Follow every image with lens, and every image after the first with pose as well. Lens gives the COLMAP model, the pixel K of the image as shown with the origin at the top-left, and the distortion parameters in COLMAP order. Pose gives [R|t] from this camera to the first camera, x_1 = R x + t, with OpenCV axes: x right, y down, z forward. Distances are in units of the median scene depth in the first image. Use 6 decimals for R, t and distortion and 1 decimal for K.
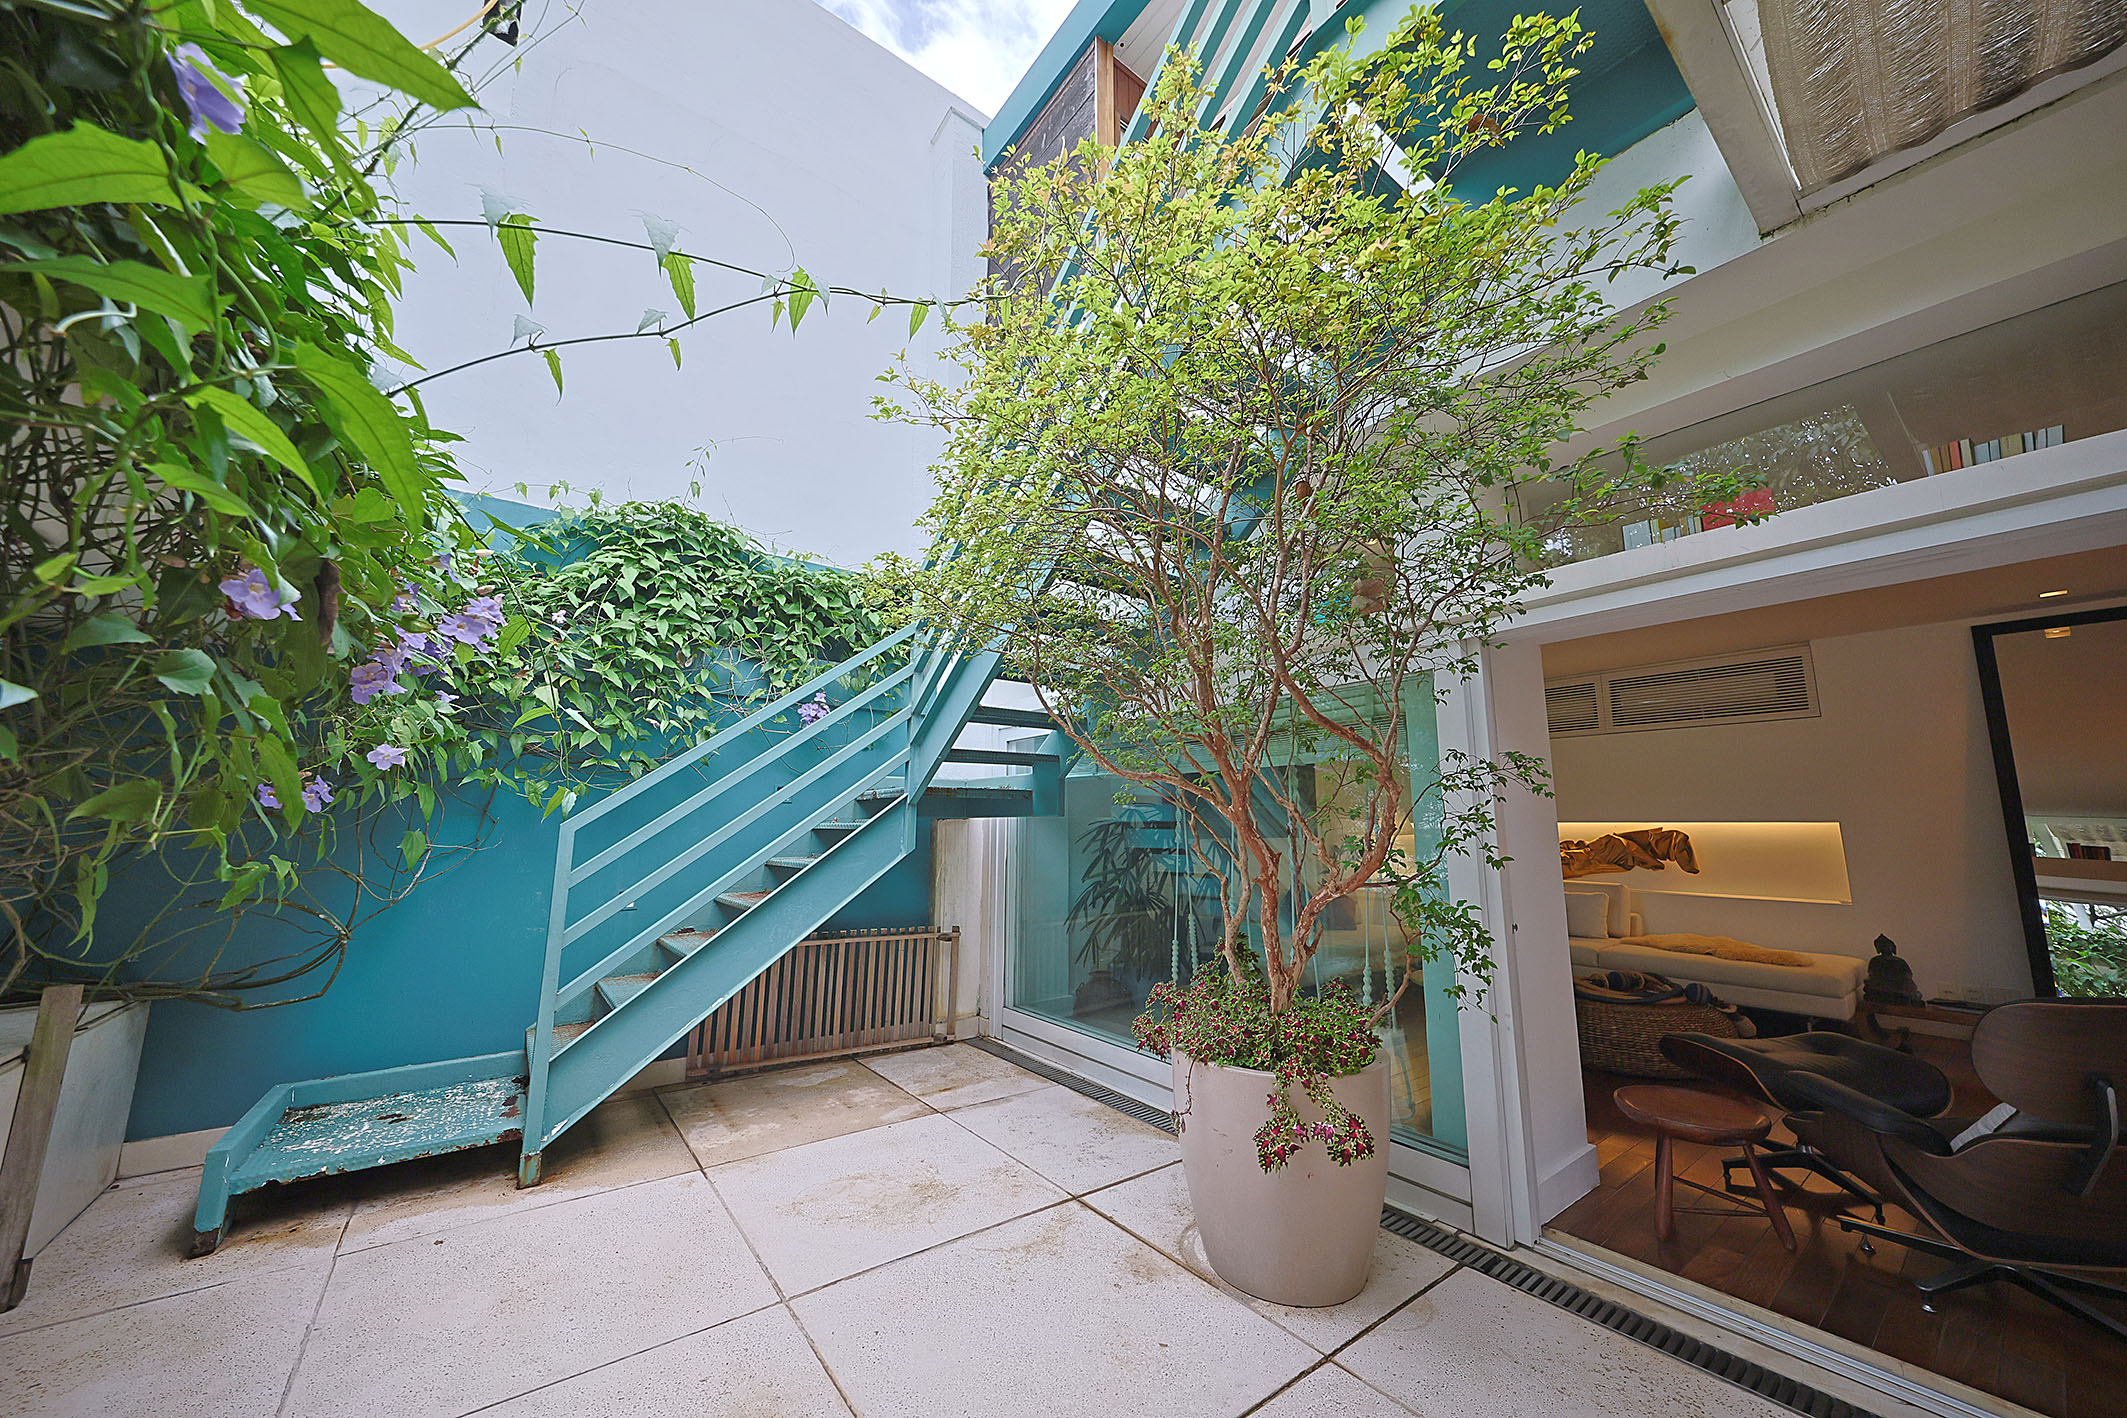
lens RADIAL K [[744.7, 0, 1063.5], [0, 744.7, 709.0], [0, 0, 1]] dist [0.000904, -0.000003]
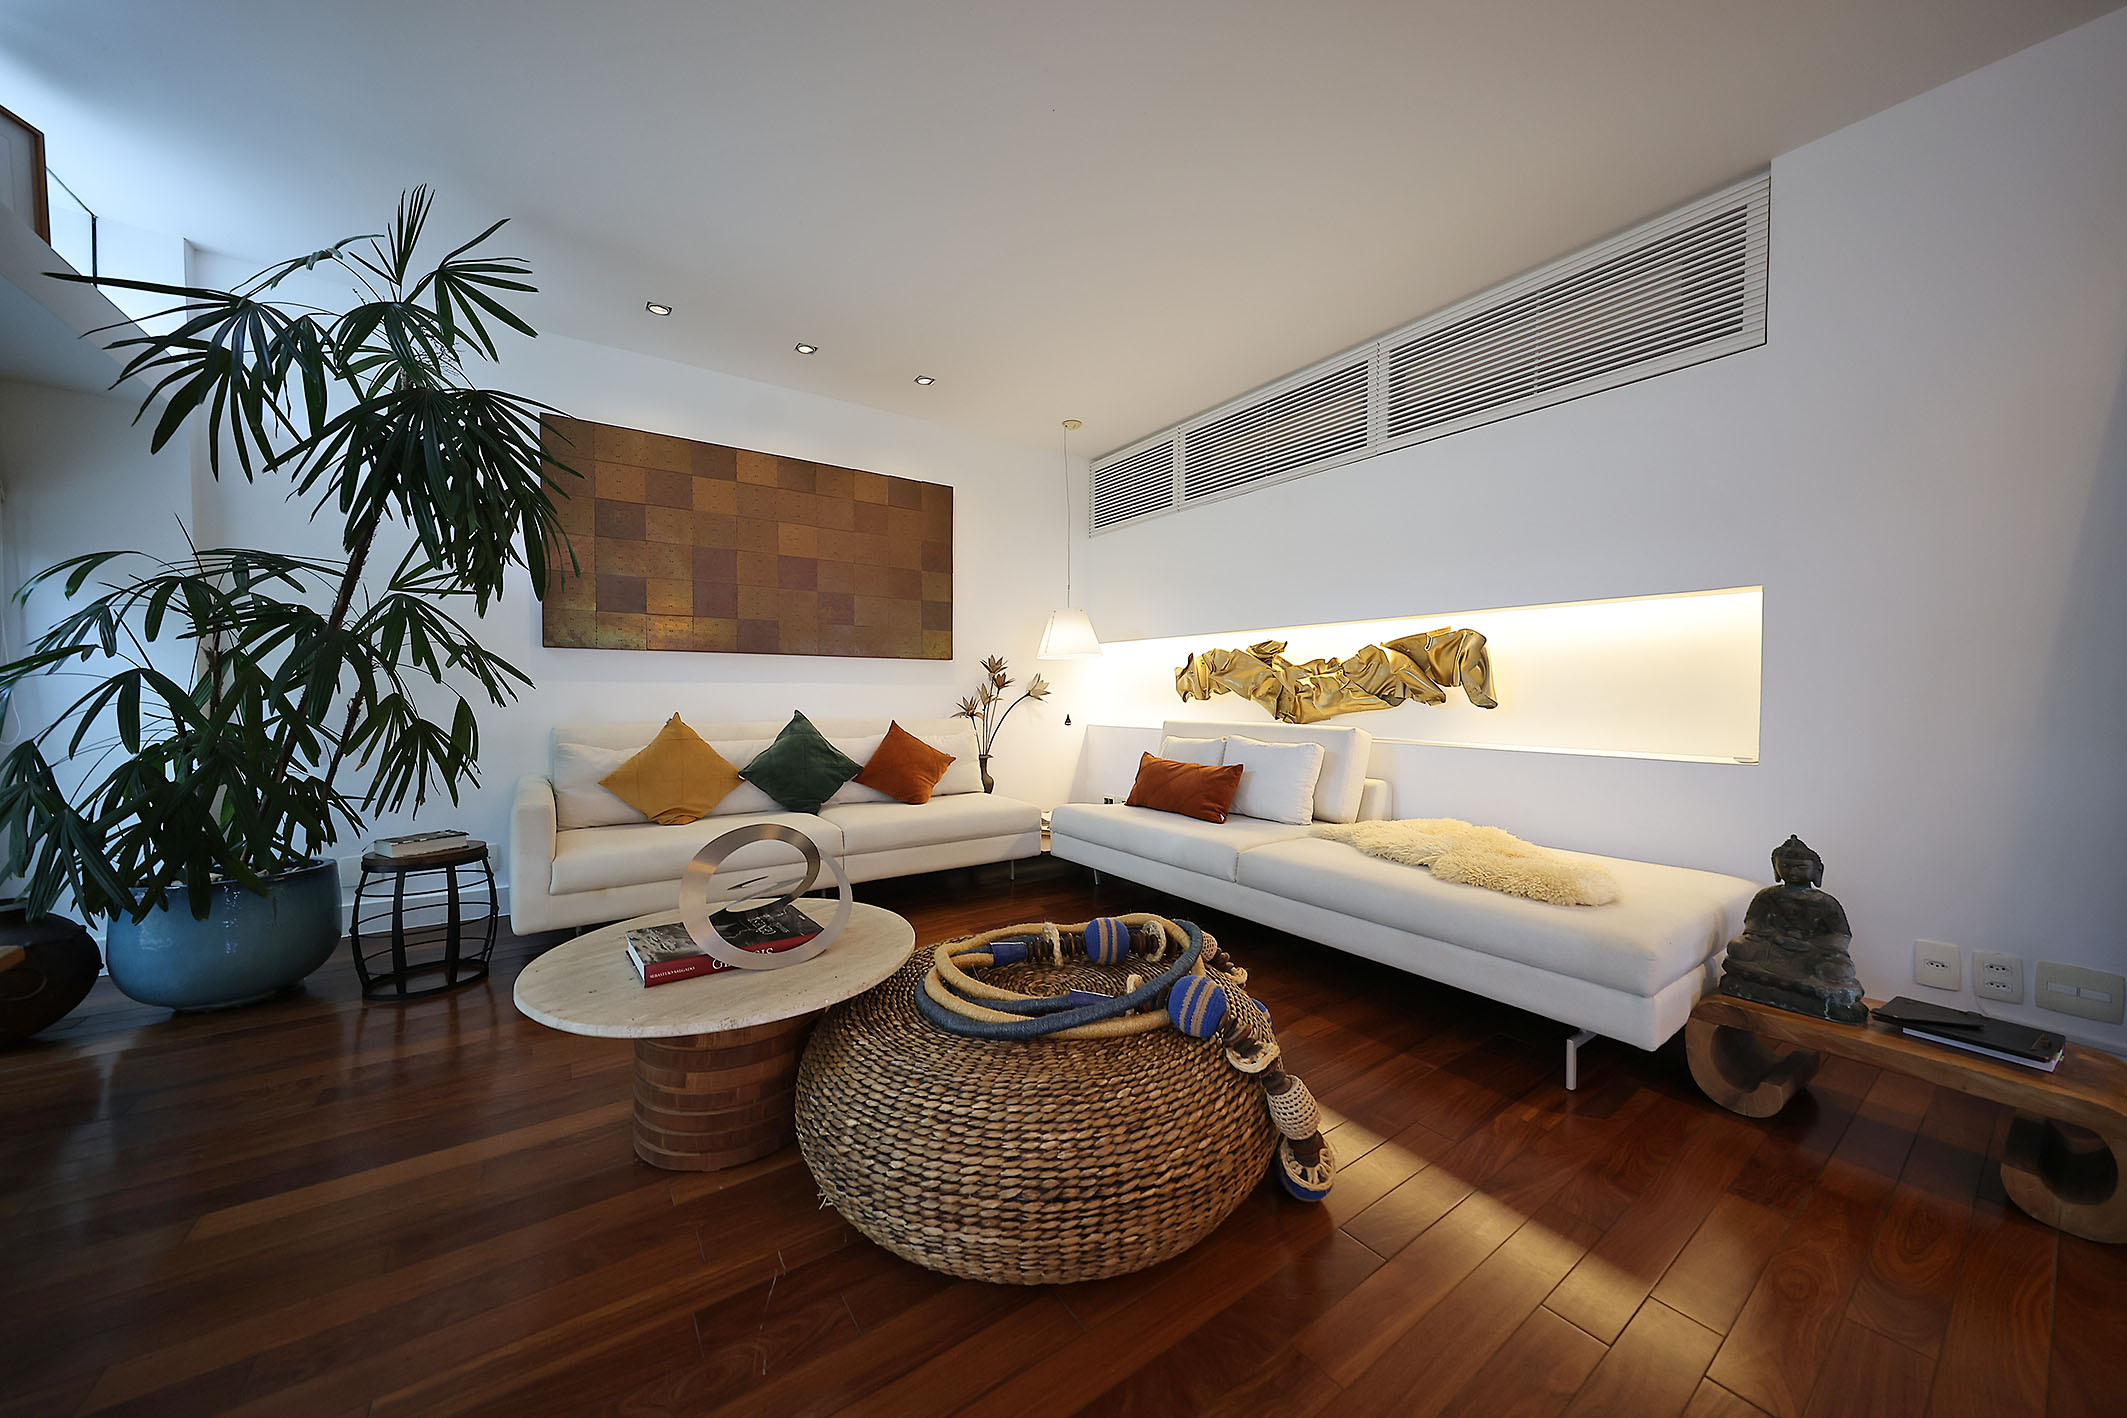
lens RADIAL K [[721.6, 0, 1060.4], [0, 721.6, 712.0], [0, 0, 1]] dist [0.000562, -0.000142]
pose [[0.999448, 0.001507, -0.033194, 0.619406], [0.004598, 0.983088, 0.183078, 0.141642], [0.032909, -0.183129, 0.982538, 0.535009]]
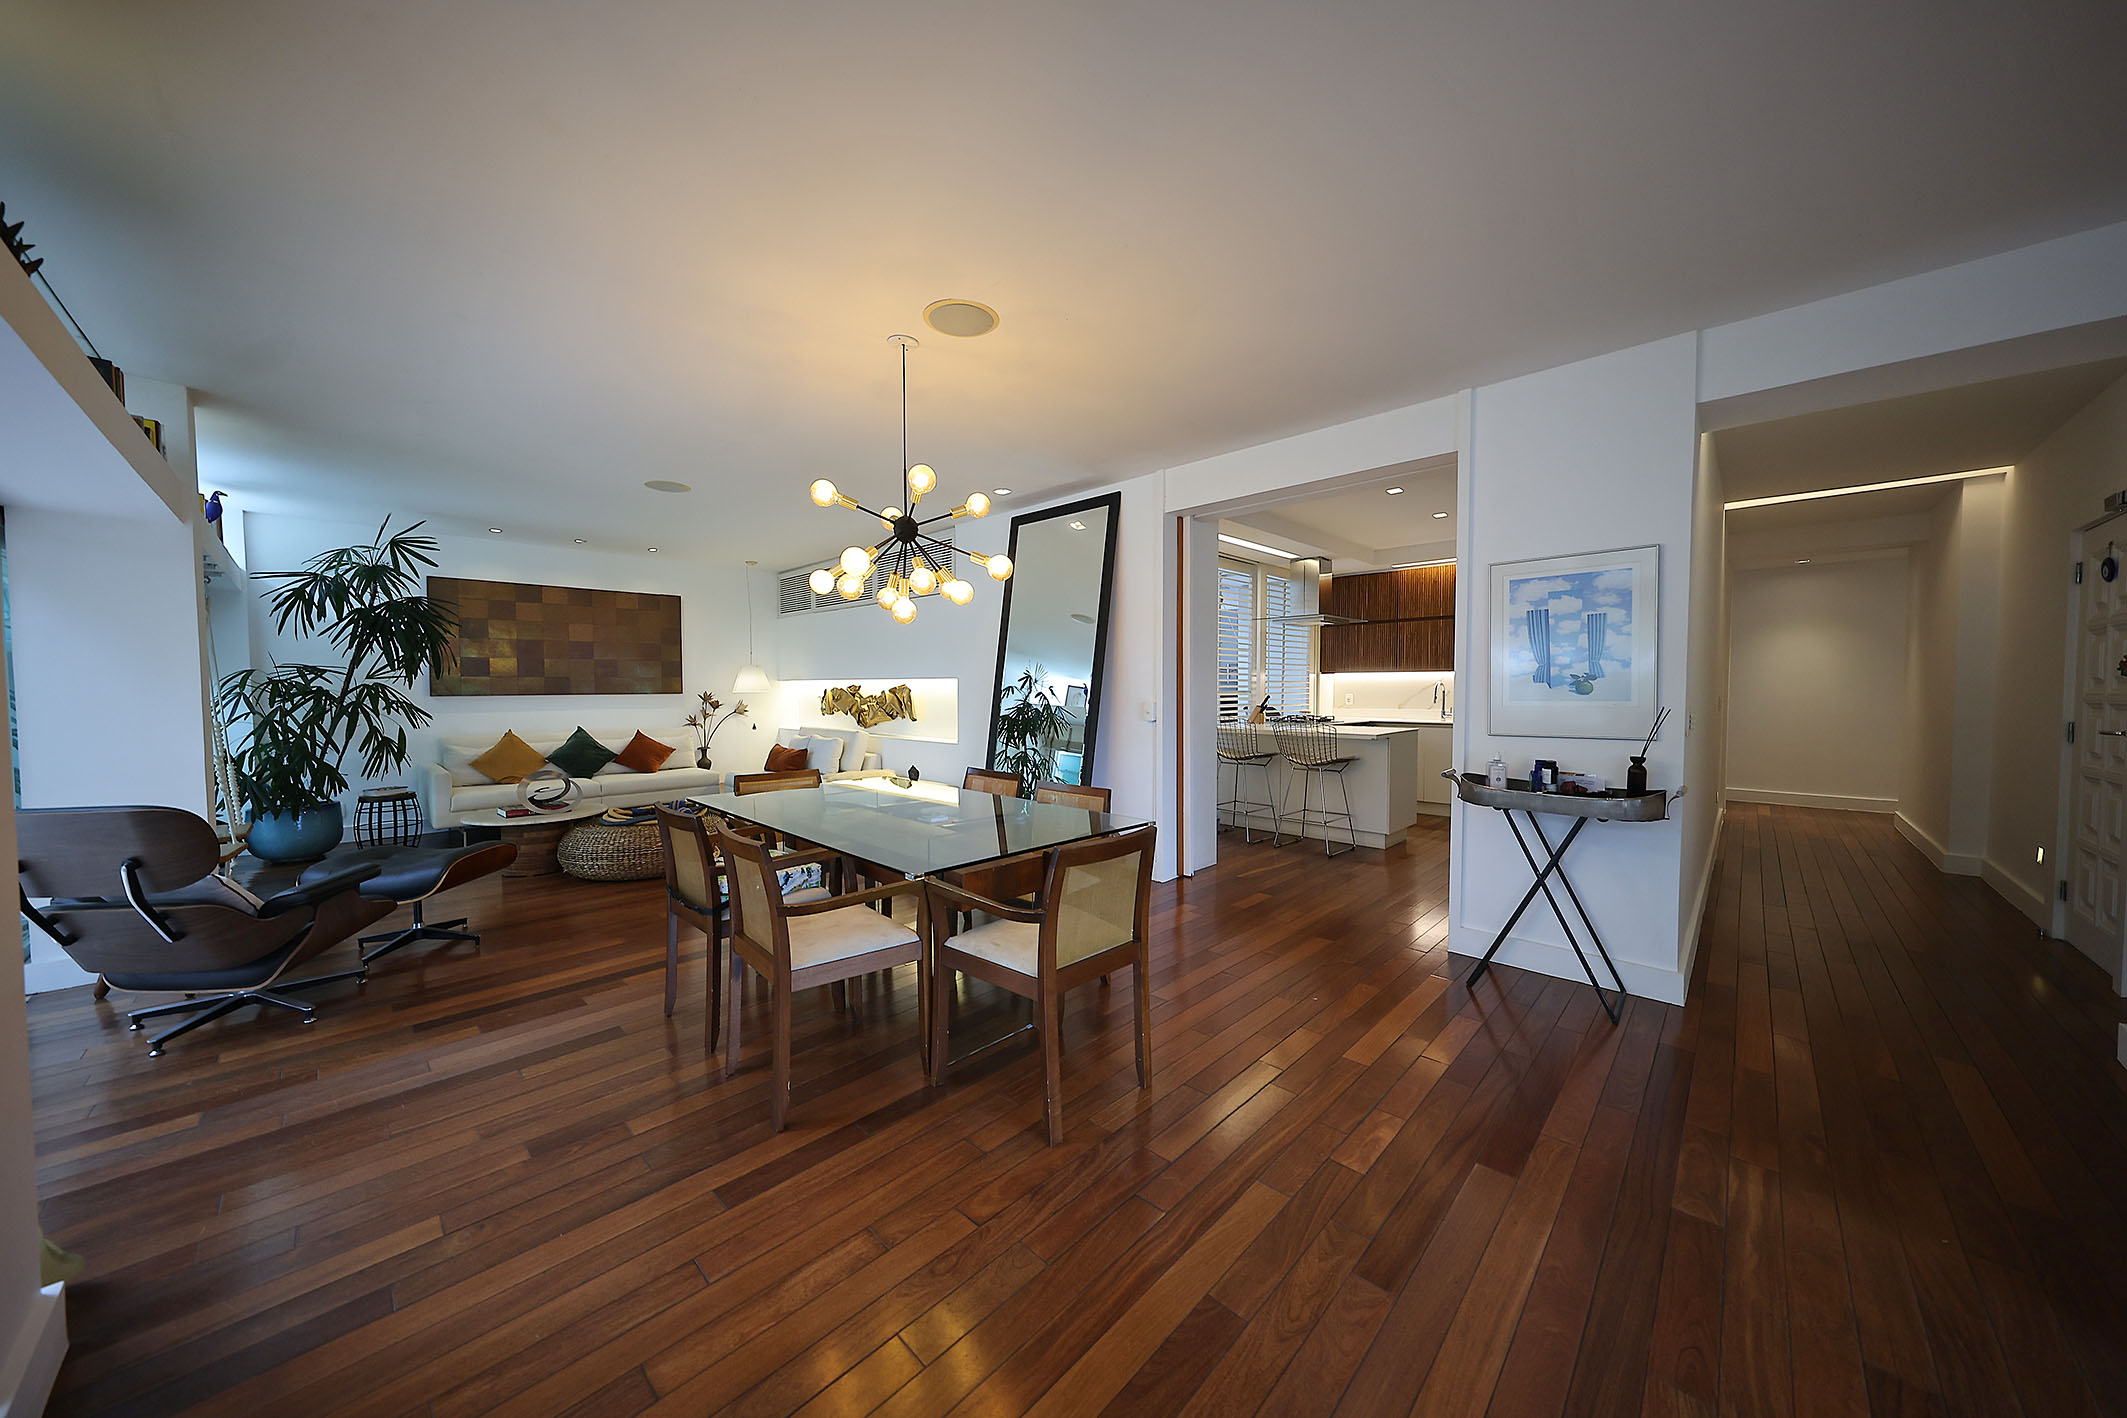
lens RADIAL K [[711.6, 0, 1060.6], [0, 711.6, 710.4], [0, 0, 1]] dist [0.002223, -0.000106]
pose [[0.988362, -0.011314, 0.151701, 1.007722], [-0.018068, 0.981441, 0.190912, -0.023041], [-0.151046, -0.191431, 0.969814, -0.168331]]
